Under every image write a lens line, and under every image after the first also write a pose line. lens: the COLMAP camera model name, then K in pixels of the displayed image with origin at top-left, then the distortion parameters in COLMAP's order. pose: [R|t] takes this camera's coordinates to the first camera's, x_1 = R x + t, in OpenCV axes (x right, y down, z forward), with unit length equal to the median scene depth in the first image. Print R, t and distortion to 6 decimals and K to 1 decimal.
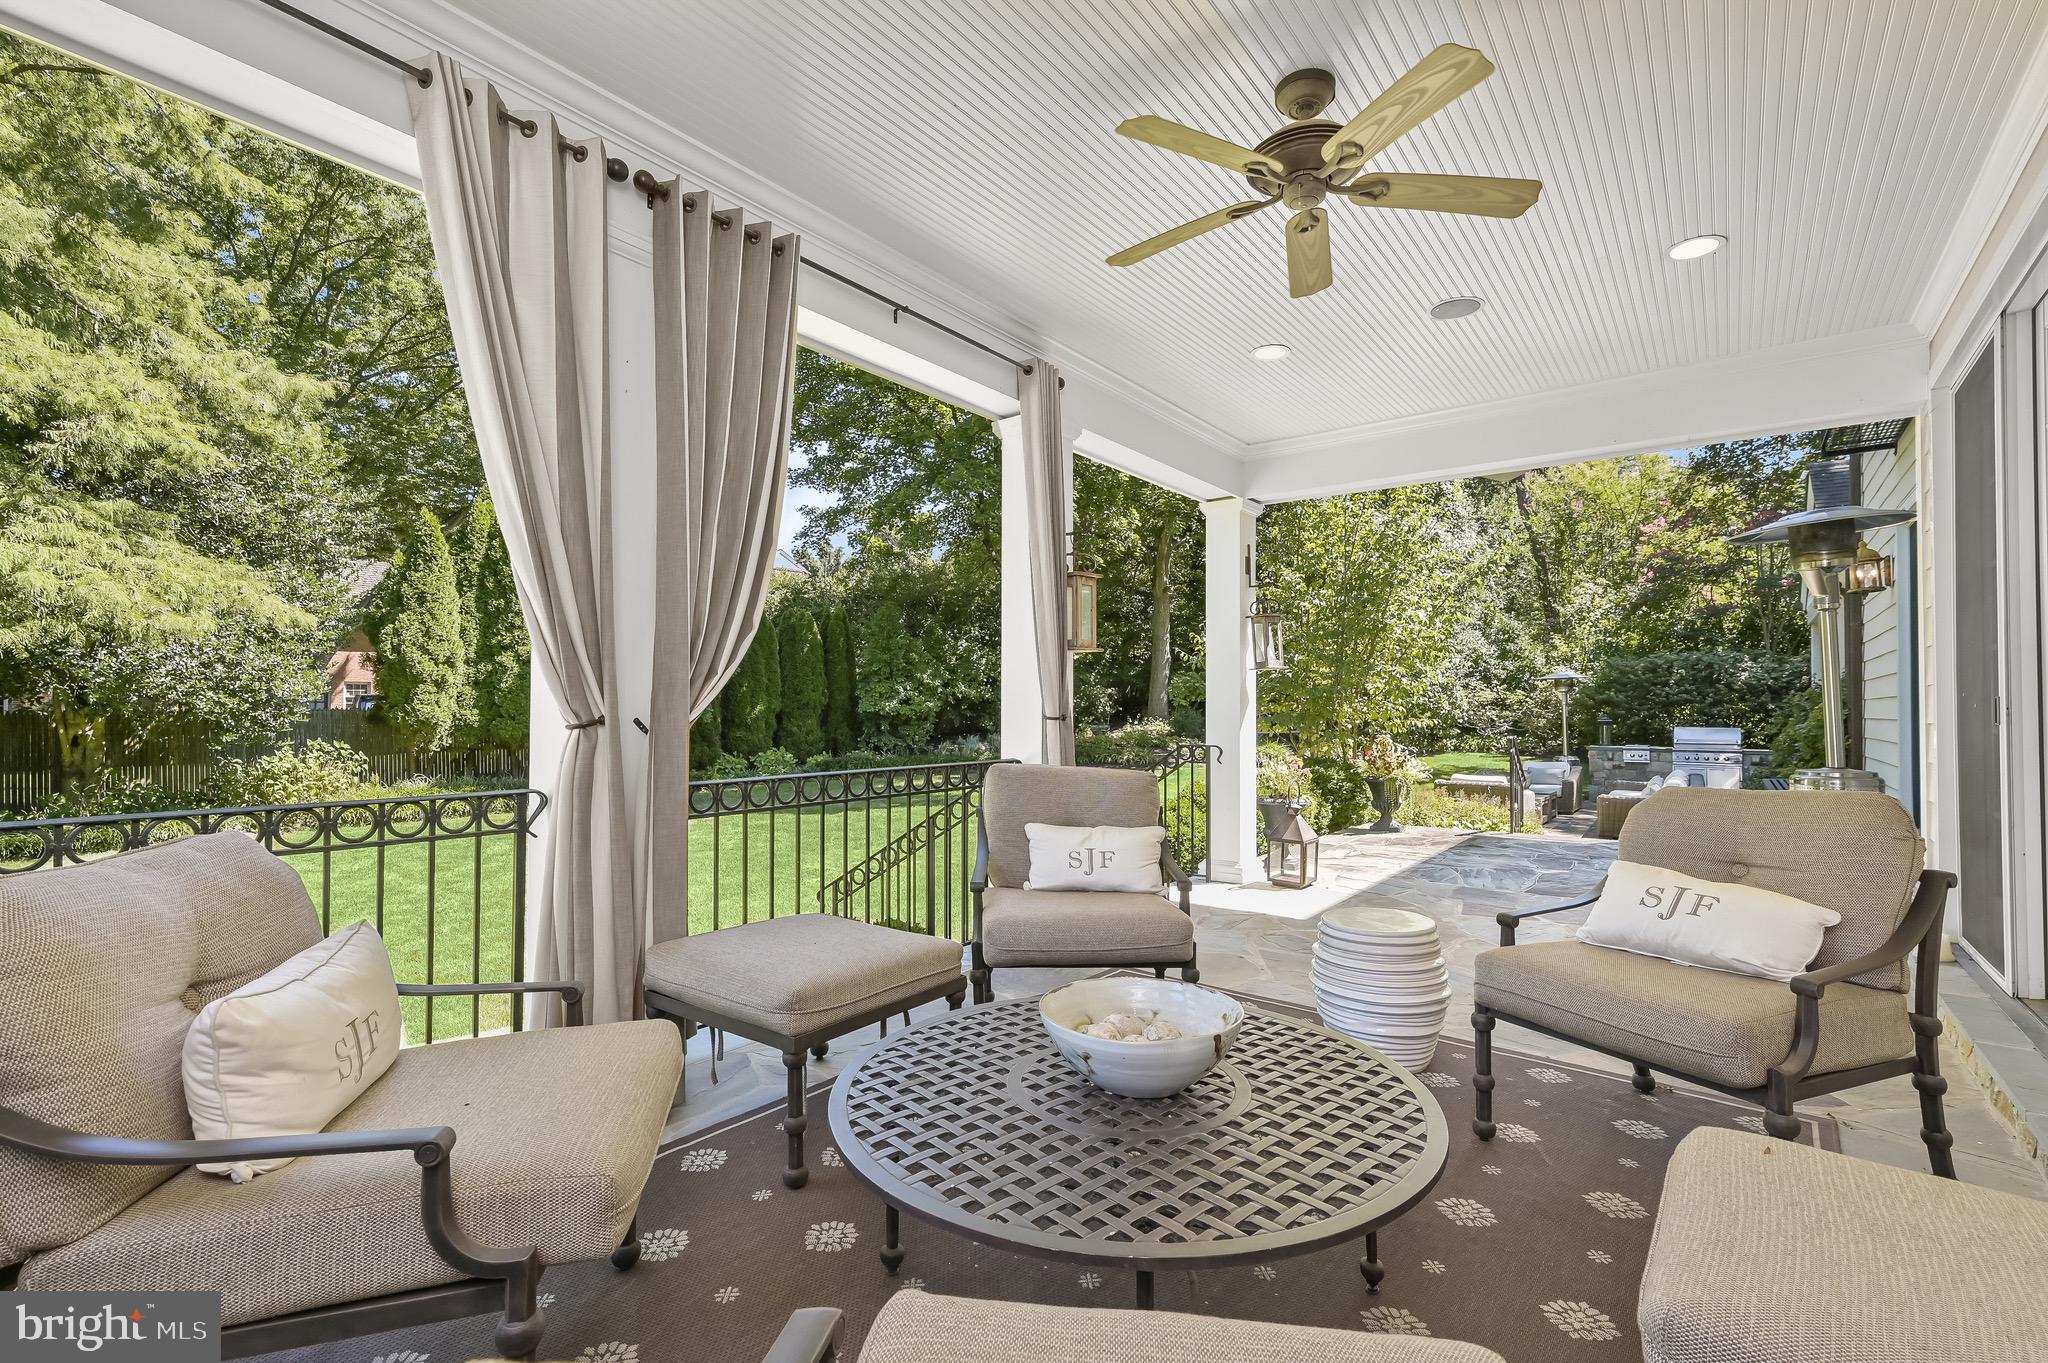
lens RADIAL K [[927.5, 0, 1024.7], [0, 927.5, 701.2], [0, 0, 1]] dist [0.001037, 0.000139]
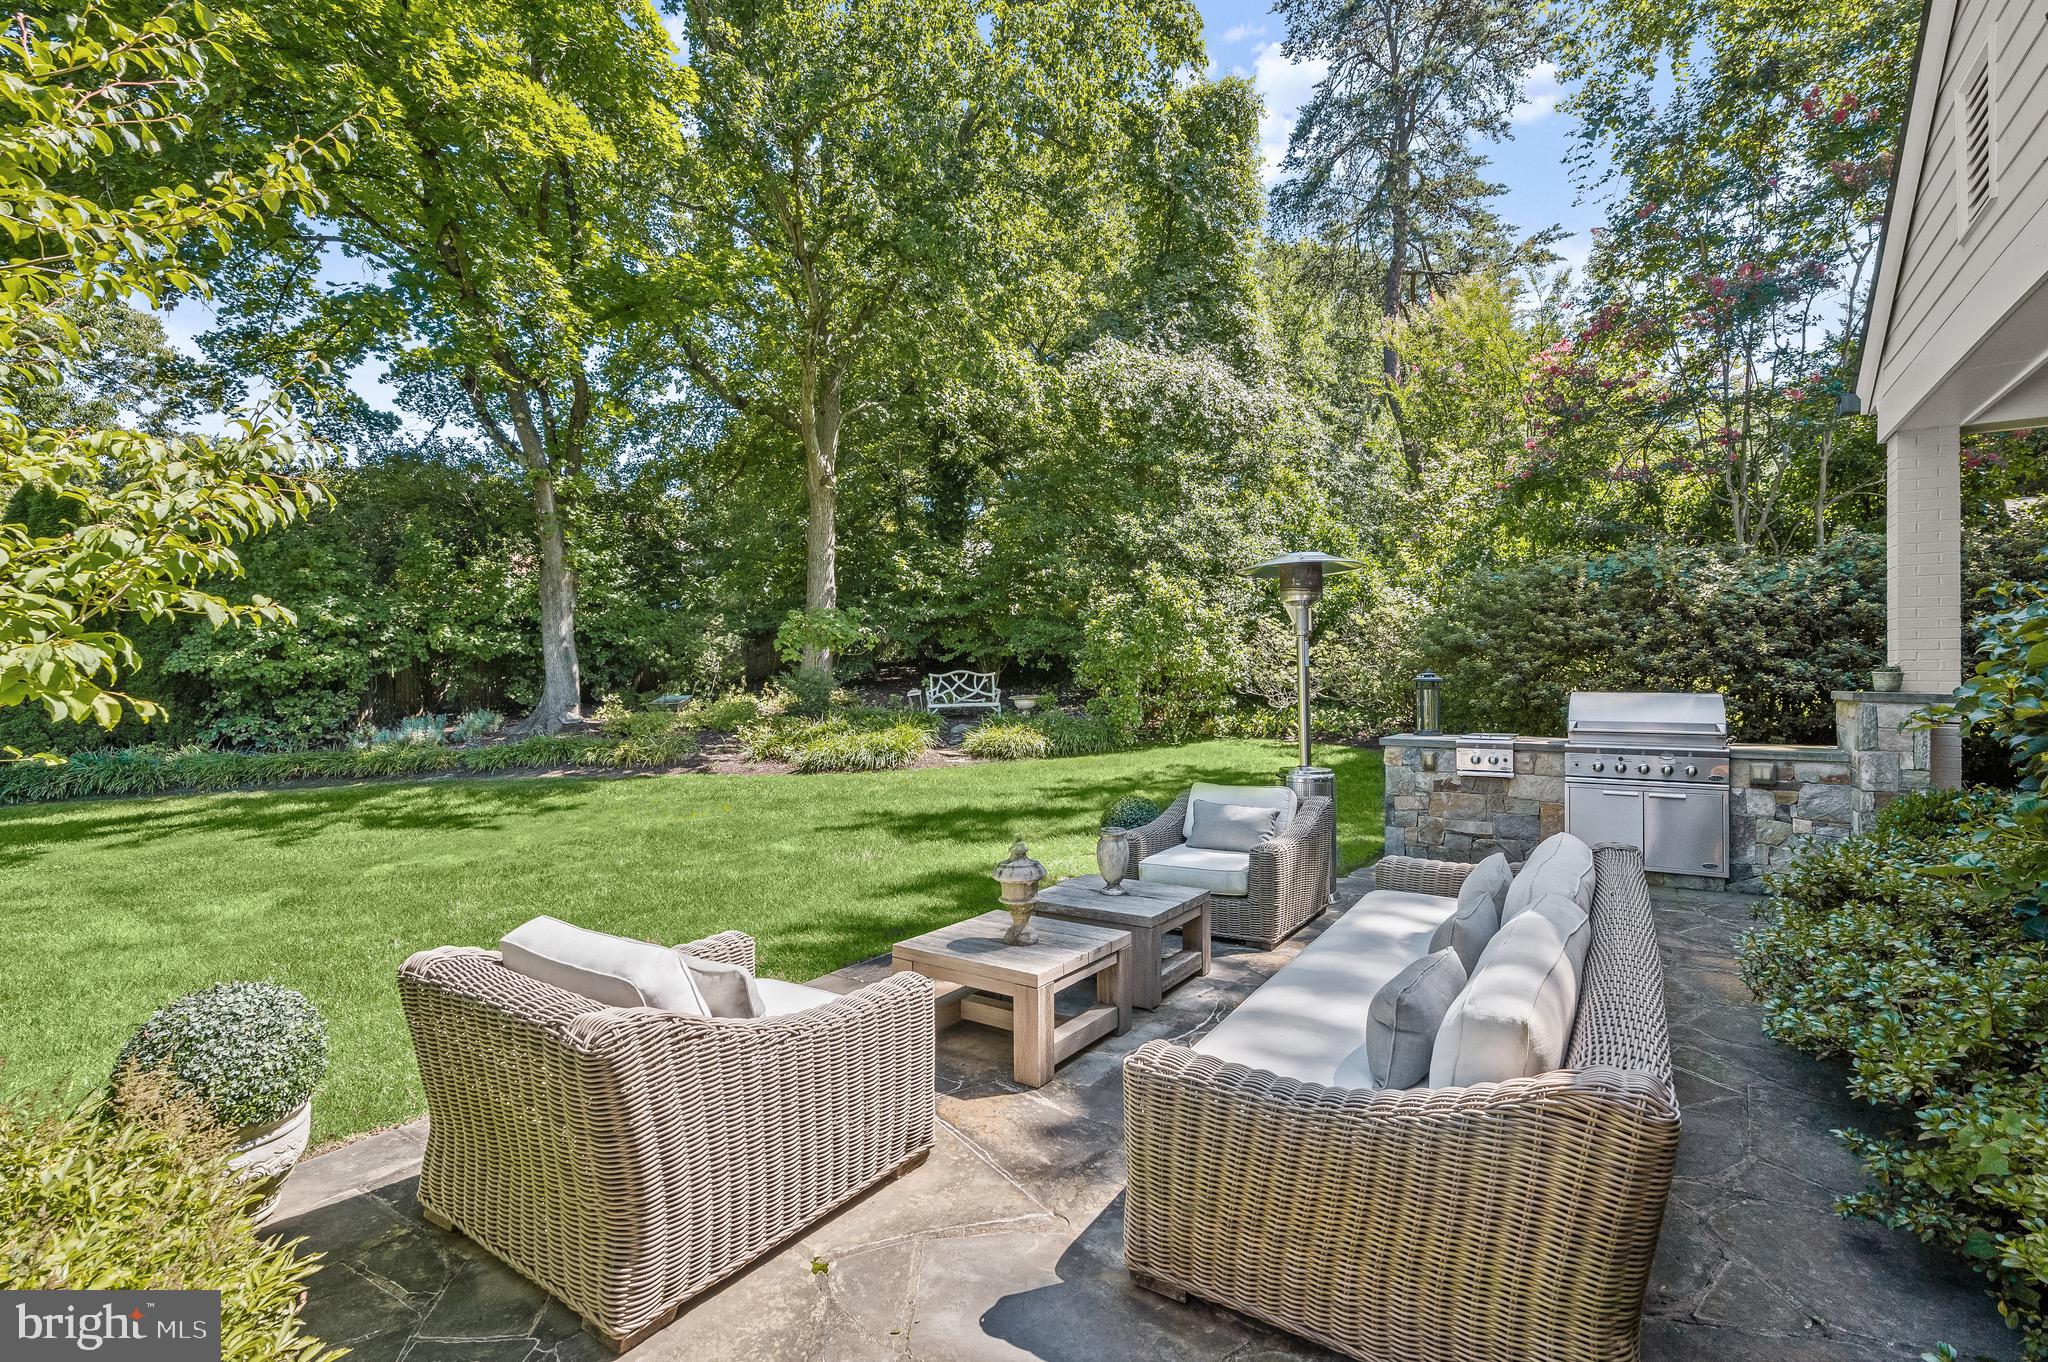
lens RADIAL K [[944.9, 0, 1032.5], [0, 944.9, 674.4], [0, 0, 1]] dist [-0.000519, 0.000585]
pose [[0.997570, -0.003241, 0.069597, 0.388878], [0.003018, 0.999990, 0.003312, 0.016009], [-0.069607, -0.003094, 0.997570, 0.536729]]
